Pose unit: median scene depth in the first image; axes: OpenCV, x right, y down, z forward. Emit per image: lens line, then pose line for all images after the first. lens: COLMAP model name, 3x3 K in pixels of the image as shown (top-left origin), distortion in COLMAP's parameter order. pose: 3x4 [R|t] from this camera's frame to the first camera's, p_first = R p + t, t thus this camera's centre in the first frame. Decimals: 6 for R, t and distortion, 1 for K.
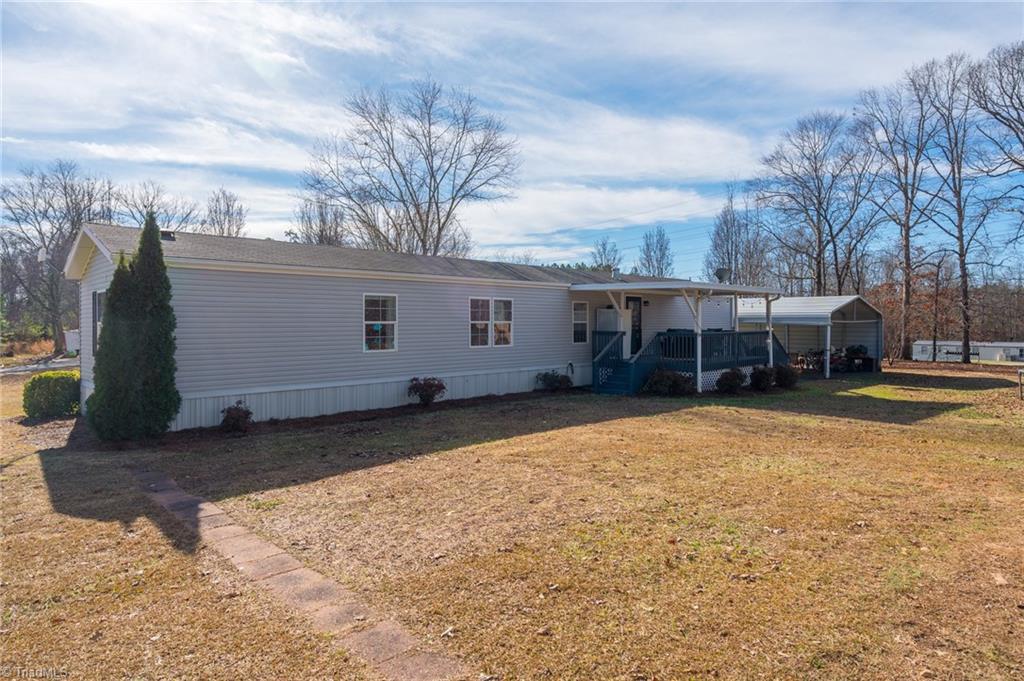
lens RADIAL K [[597.9, 0, 514.6], [0, 597.9, 342.7], [0, 0, 1]] dist [0.007517, 0.001113]
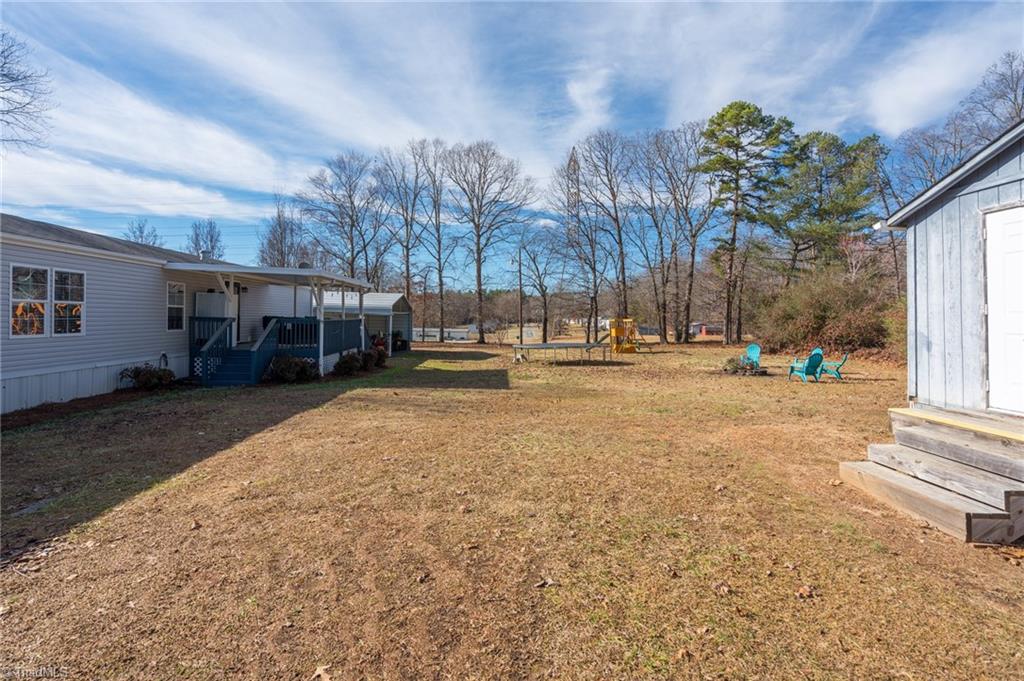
lens RADIAL K [[464.1, 0, 507.7], [0, 464.1, 340.4], [0, 0, 1]] dist [-0.004975, -0.000144]
pose [[0.648981, -0.022547, 0.760470, -0.073645], [0.004270, 0.999653, 0.025995, -0.000195], [-0.760792, -0.013623, 0.648852, 0.161011]]
